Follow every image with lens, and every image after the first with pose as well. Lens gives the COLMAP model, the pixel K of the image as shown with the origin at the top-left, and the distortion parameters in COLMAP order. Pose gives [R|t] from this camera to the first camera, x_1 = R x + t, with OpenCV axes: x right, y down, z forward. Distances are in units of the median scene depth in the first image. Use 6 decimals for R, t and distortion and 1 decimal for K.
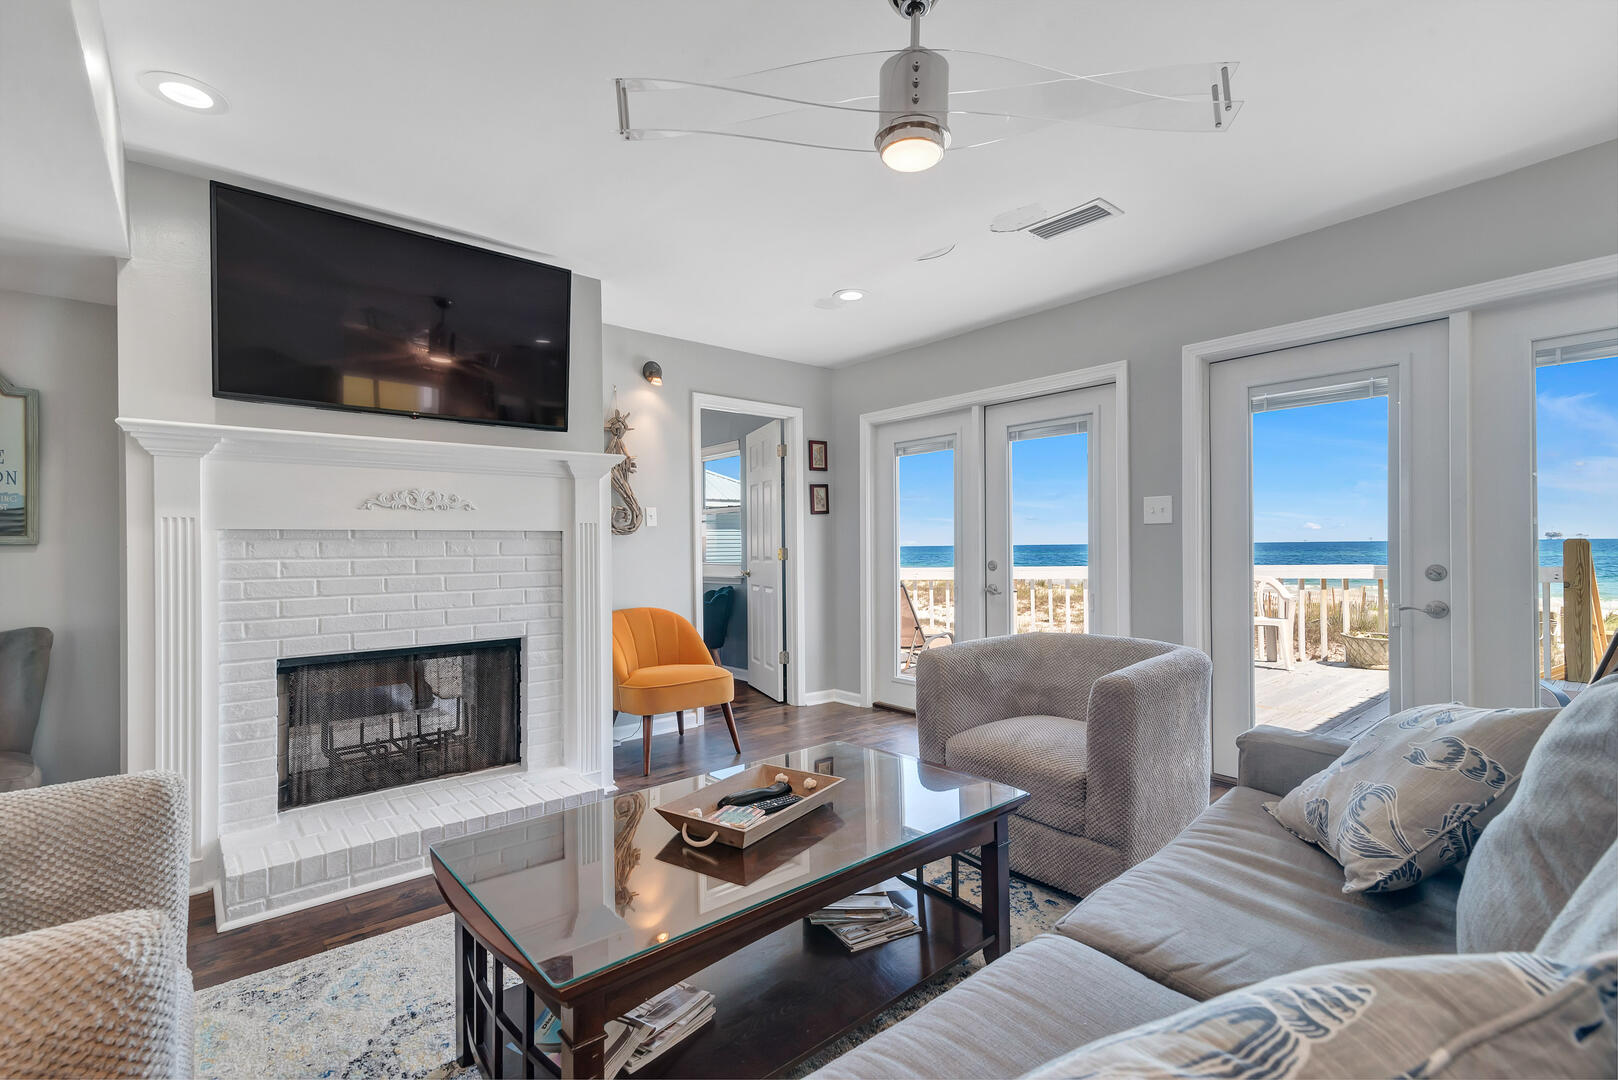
lens RADIAL K [[728.6, 0, 804.6], [0, 728.6, 542.5], [0, 0, 1]] dist [0.015717, -0.000410]
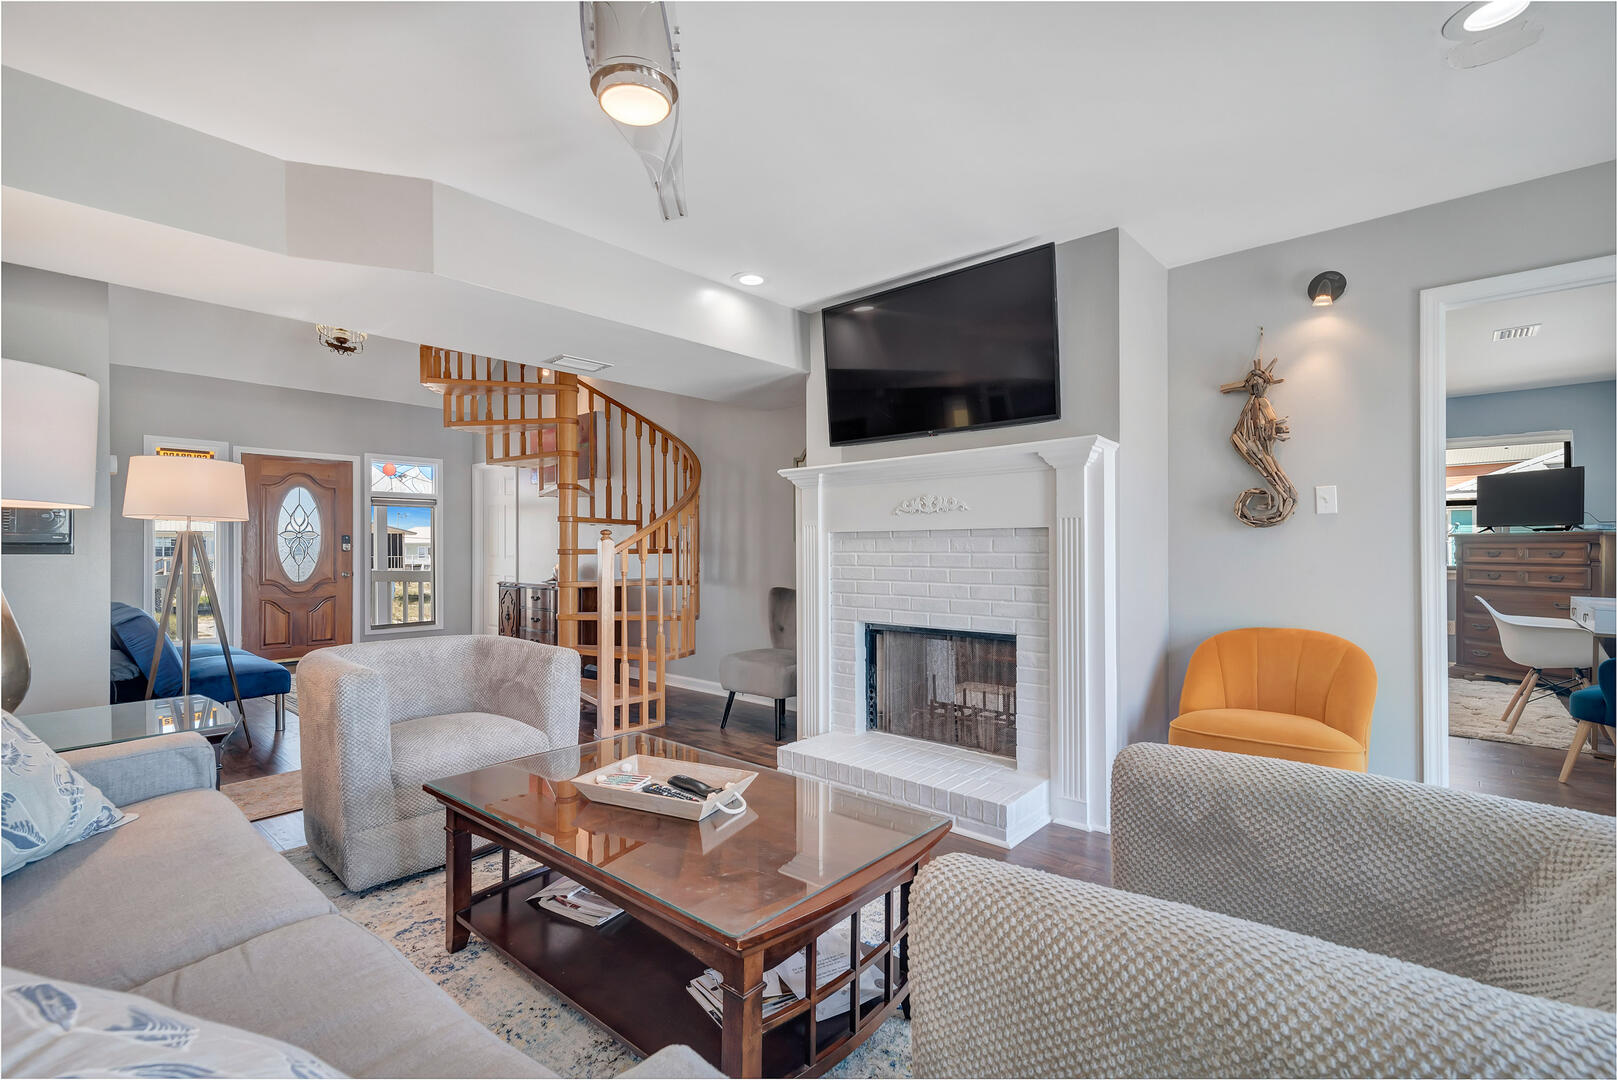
lens RADIAL K [[728.2, 0, 804.1], [0, 728.2, 545.8], [0, 0, 1]] dist [0.015717, -0.000410]
pose [[0.144248, 0.006315, -0.989521, 0.574631], [0.008176, 0.999938, 0.007574, -0.001446], [0.989508, -0.009183, 0.144188, 0.591556]]
